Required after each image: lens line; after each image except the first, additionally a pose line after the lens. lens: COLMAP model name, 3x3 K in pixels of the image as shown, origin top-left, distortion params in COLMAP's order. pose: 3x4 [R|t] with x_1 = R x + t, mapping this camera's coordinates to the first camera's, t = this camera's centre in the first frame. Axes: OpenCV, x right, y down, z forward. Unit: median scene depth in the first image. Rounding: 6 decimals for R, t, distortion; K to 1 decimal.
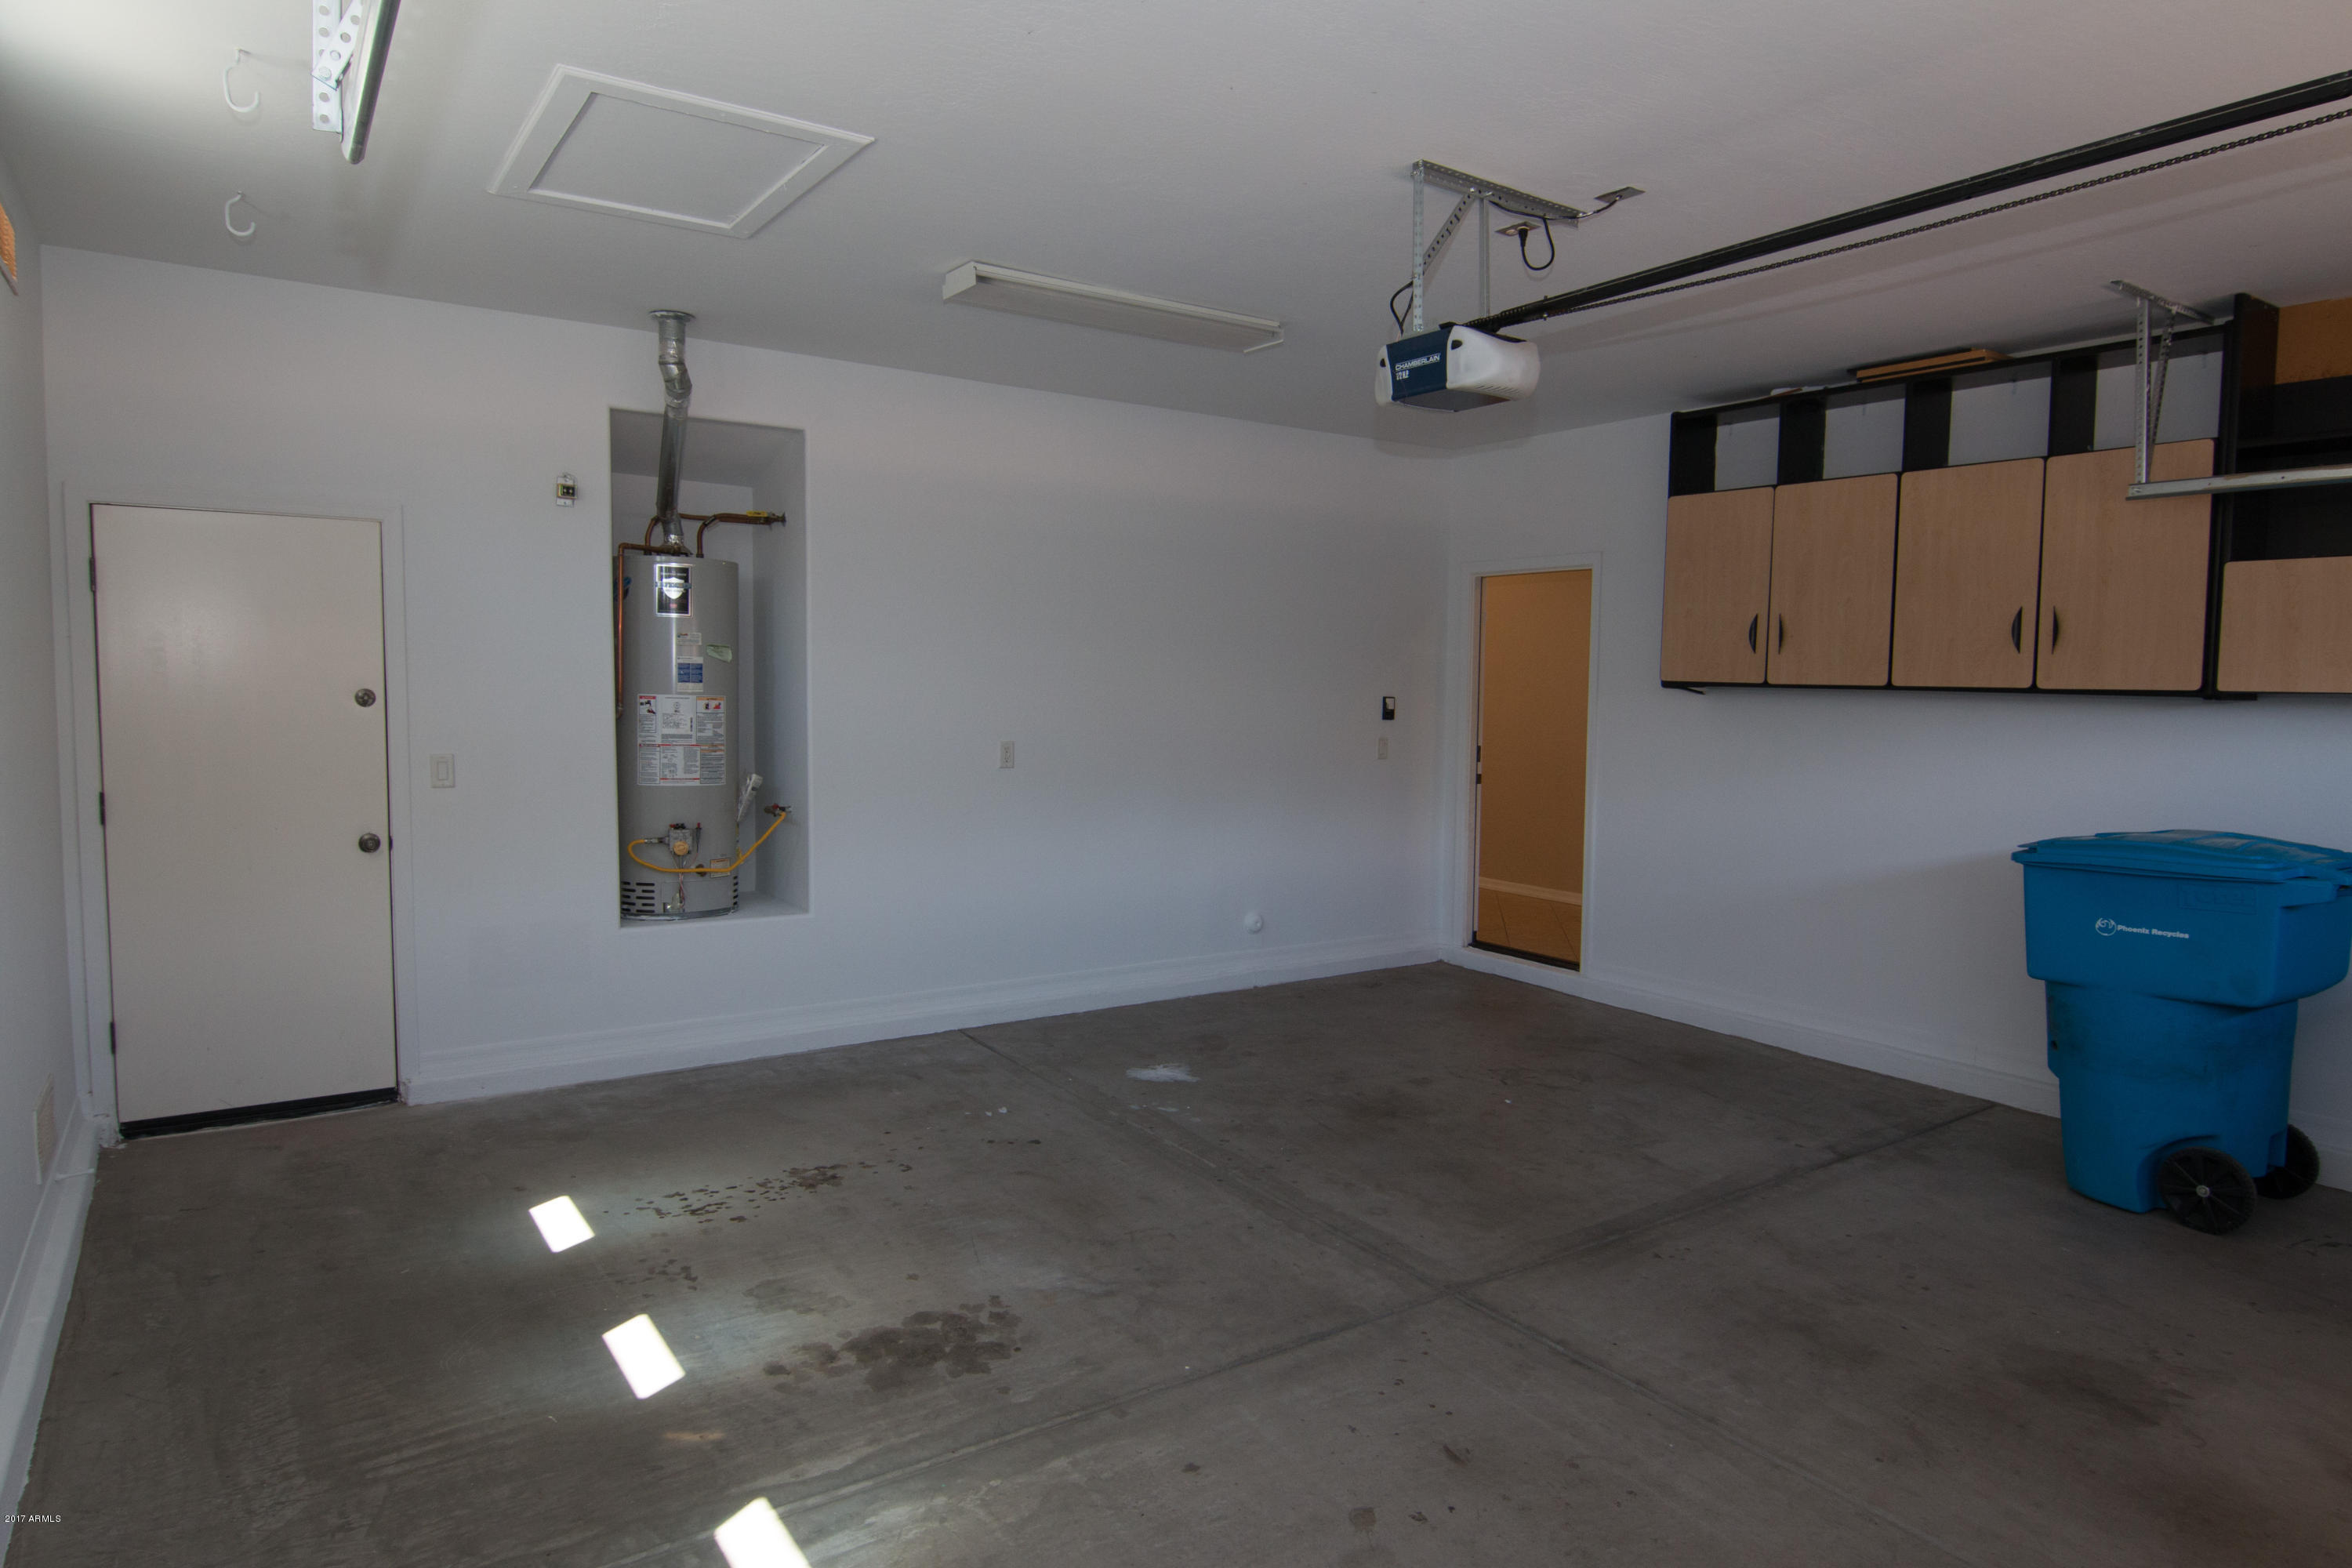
lens RADIAL K [[1417.8, 0, 1176.0], [0, 1417.8, 784.0], [0, 0, 1]] dist [-0.001364, -0.014986]
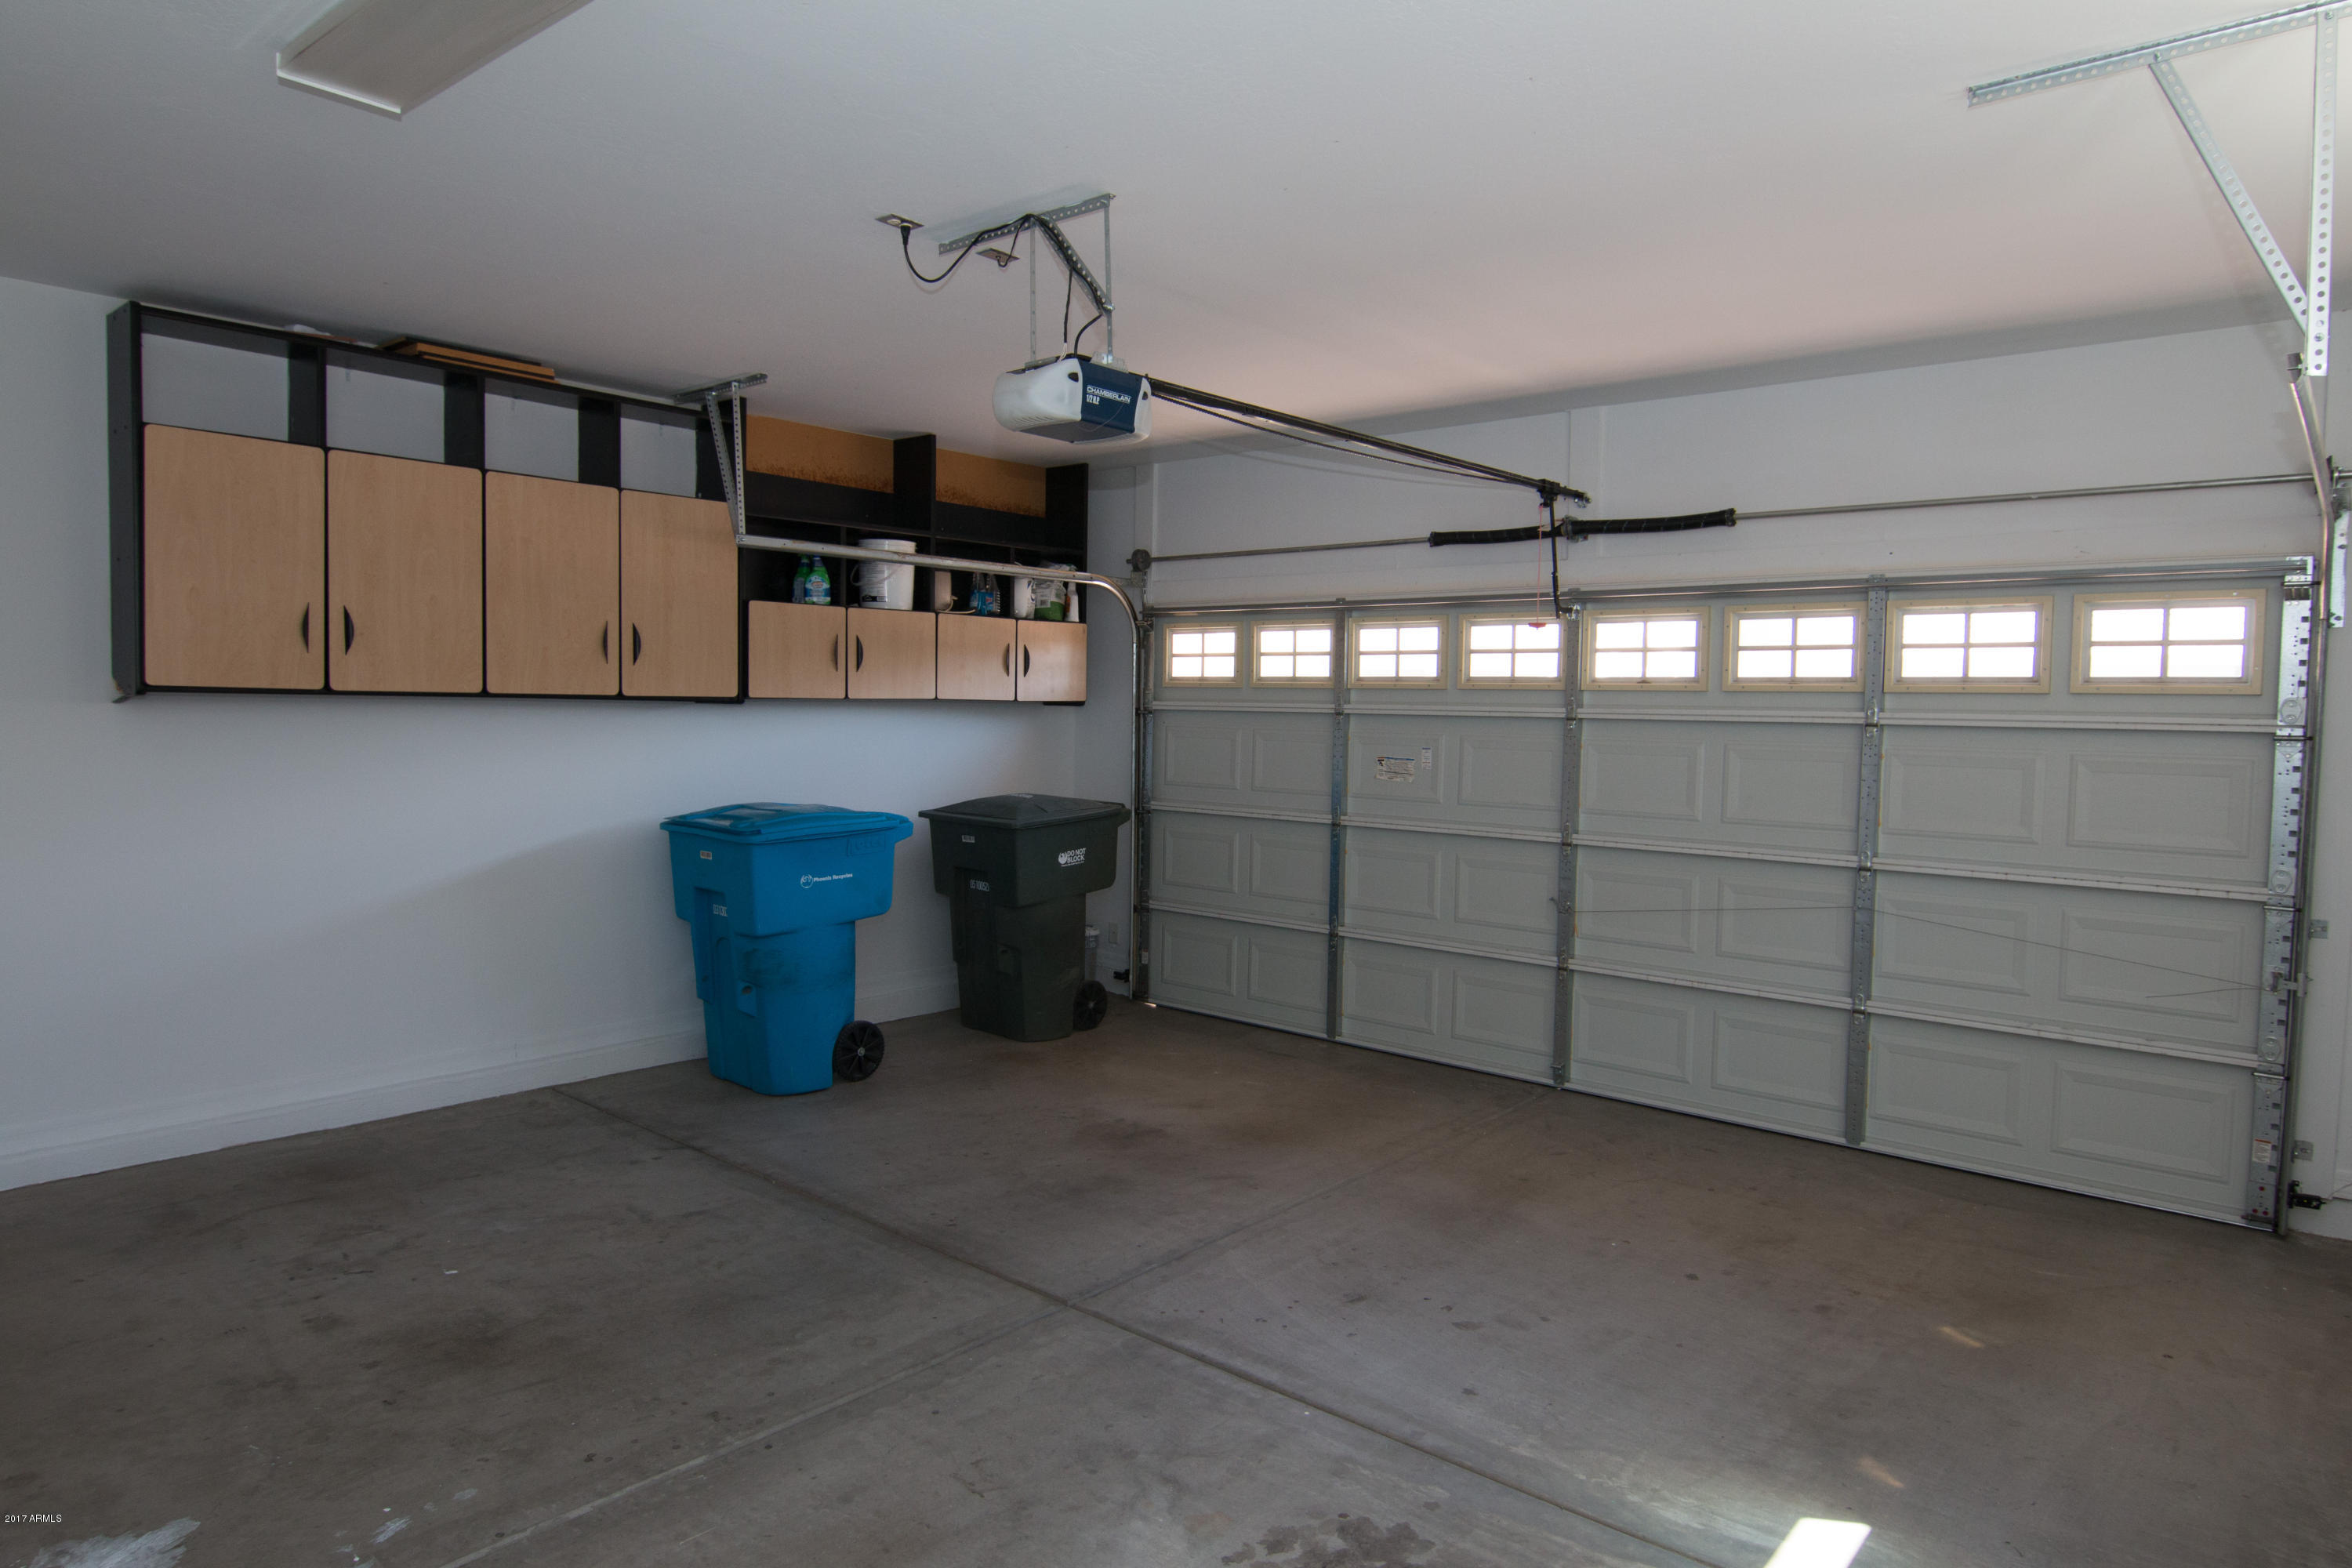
lens RADIAL K [[1417.8, 0, 1176.0], [0, 1417.8, 784.0], [0, 0, 1]] dist [-0.001364, -0.014986]
pose [[-0.275796, -0.076584, 0.958160, -0.648535], [0.049778, 0.994345, 0.093804, -0.089408], [-0.959926, 0.073567, -0.270424, 0.975353]]
